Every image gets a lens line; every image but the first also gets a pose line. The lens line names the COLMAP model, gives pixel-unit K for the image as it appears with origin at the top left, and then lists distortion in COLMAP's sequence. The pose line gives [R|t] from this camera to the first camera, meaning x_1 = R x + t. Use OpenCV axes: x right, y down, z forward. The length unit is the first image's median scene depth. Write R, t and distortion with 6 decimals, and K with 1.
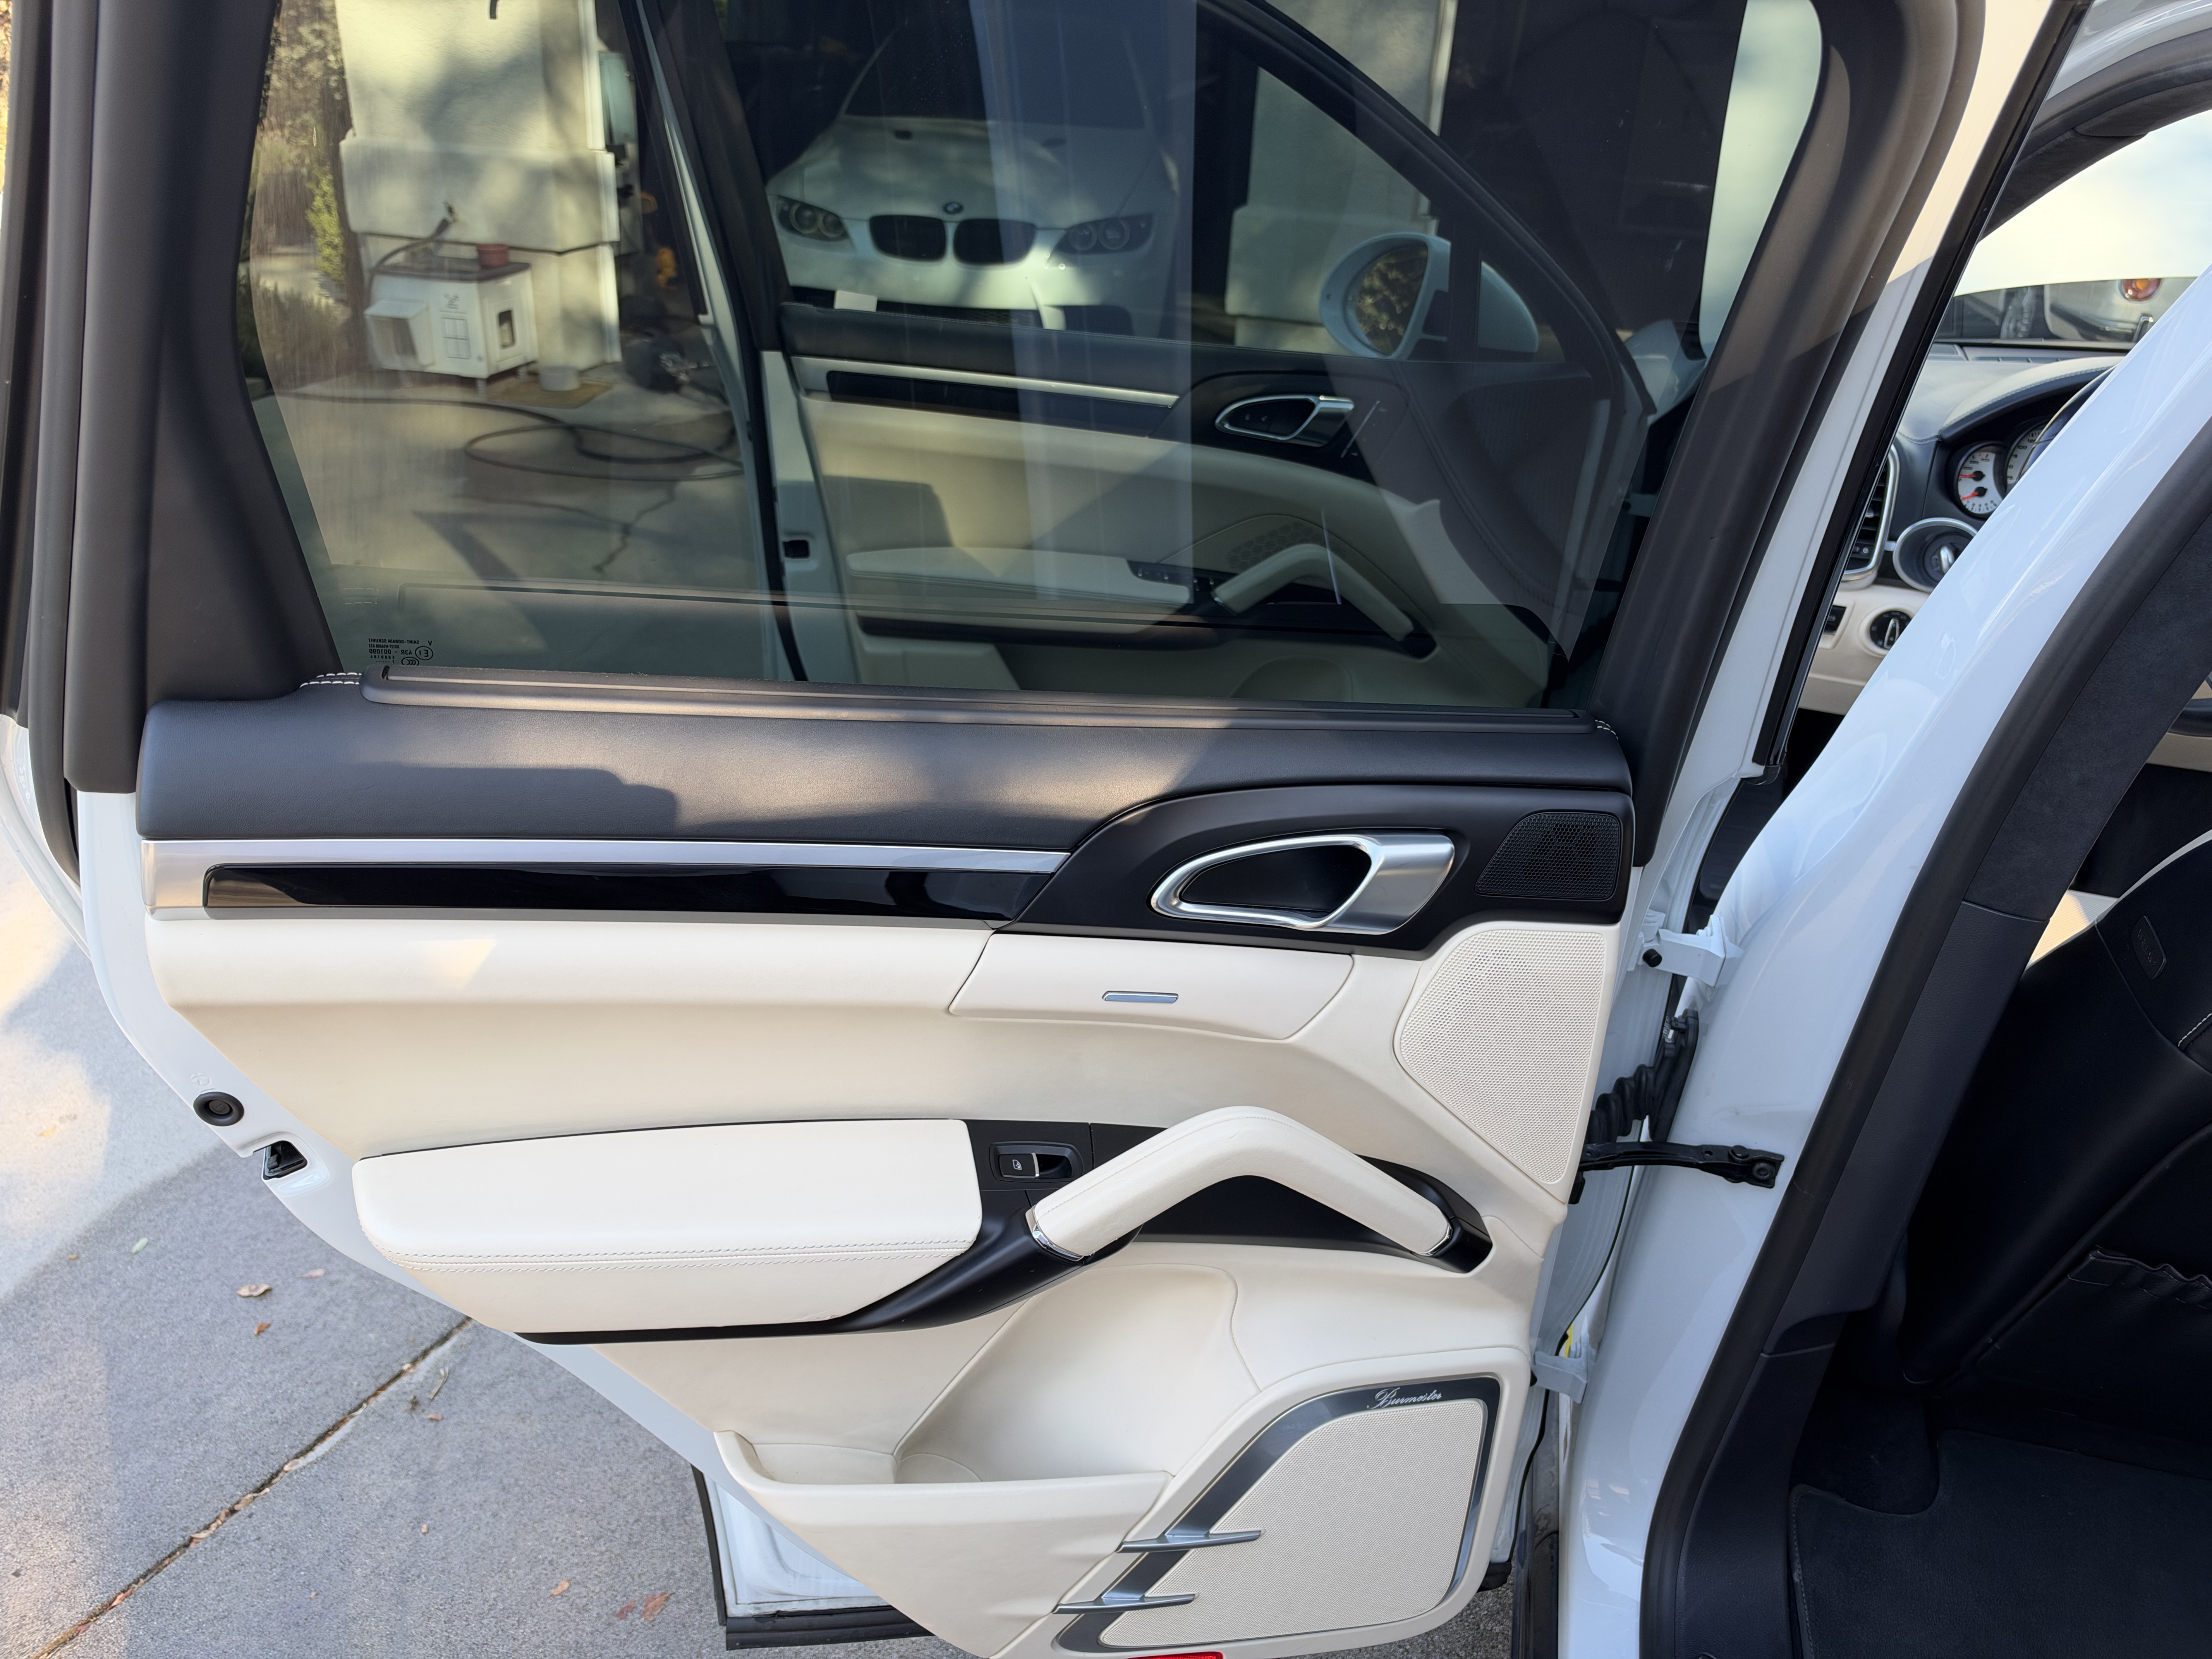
lens RADIAL K [[1650.1, 0, 1106.0], [0, 1650.1, 829.5], [0, 0, 1]] dist [0.039953, -0.078425]
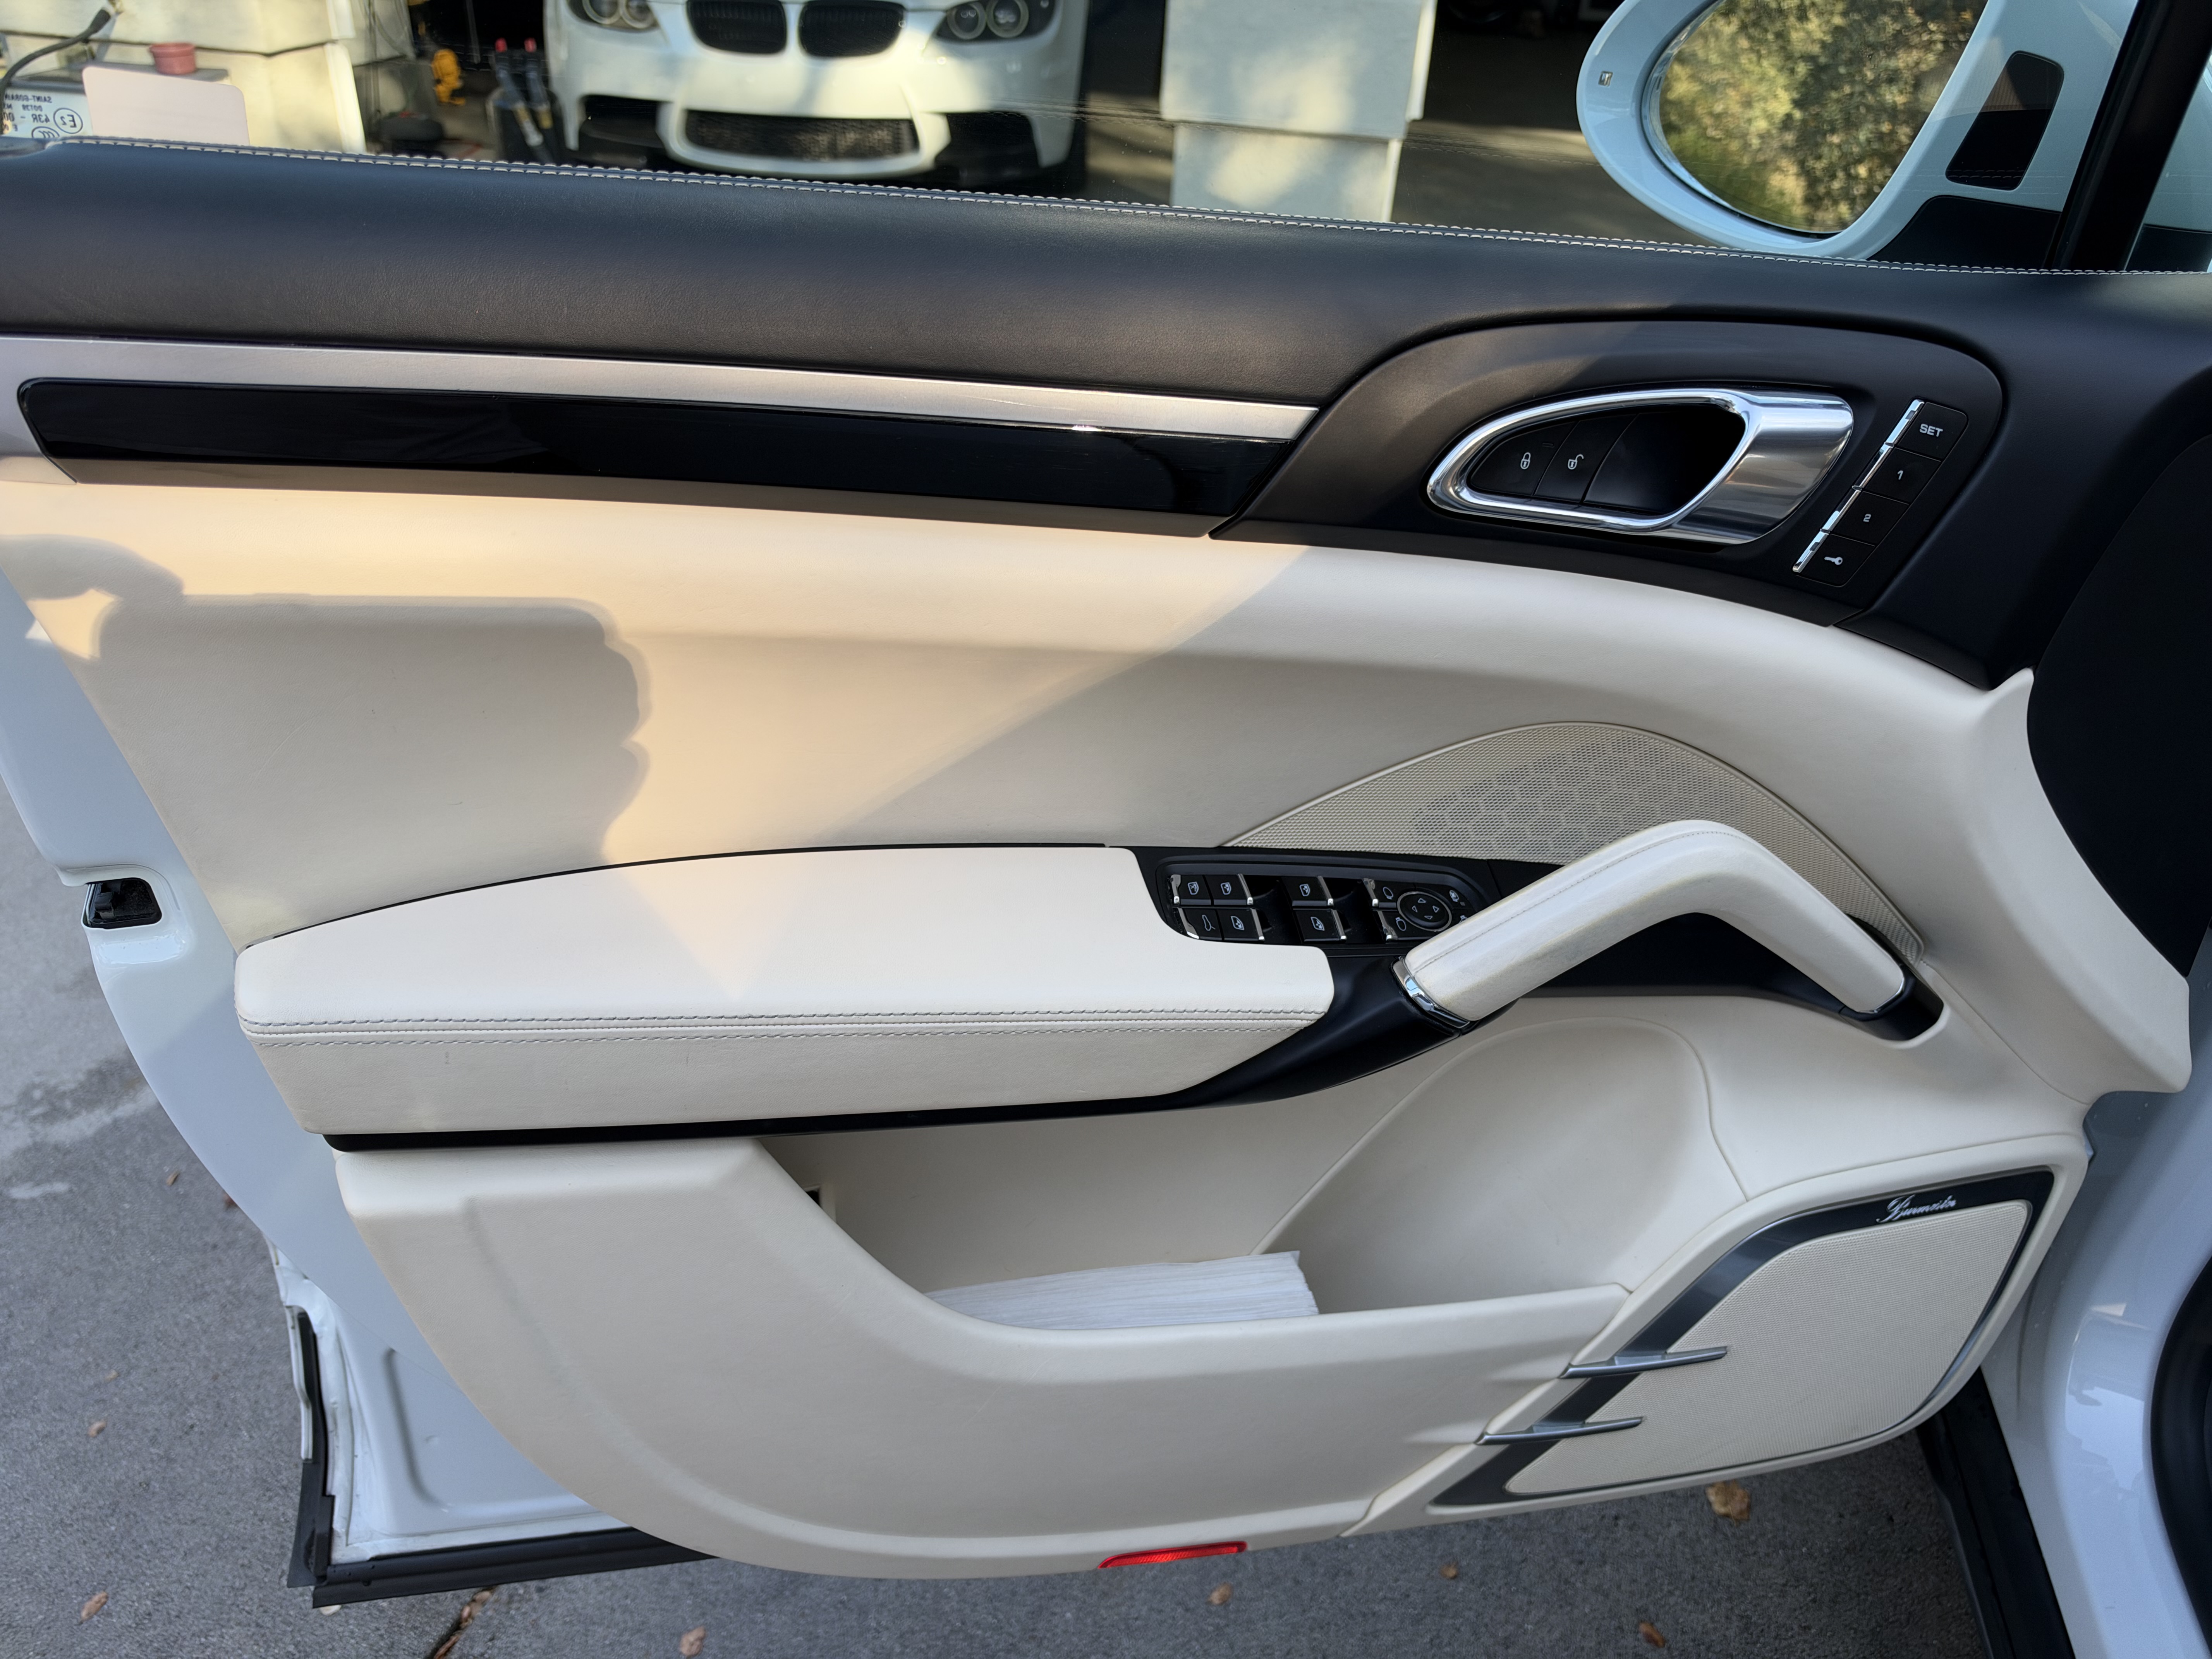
lens RADIAL K [[1668.2, 0, 1106.0], [0, 1668.2, 829.5], [0, 0, 1]] dist [-0.021467, 0.029299]
pose [[0.997934, -0.041074, 0.049405, -0.003427], [0.035898, 0.994194, 0.101433, -0.065153], [-0.053285, -0.099450, 0.993615, 0.207658]]
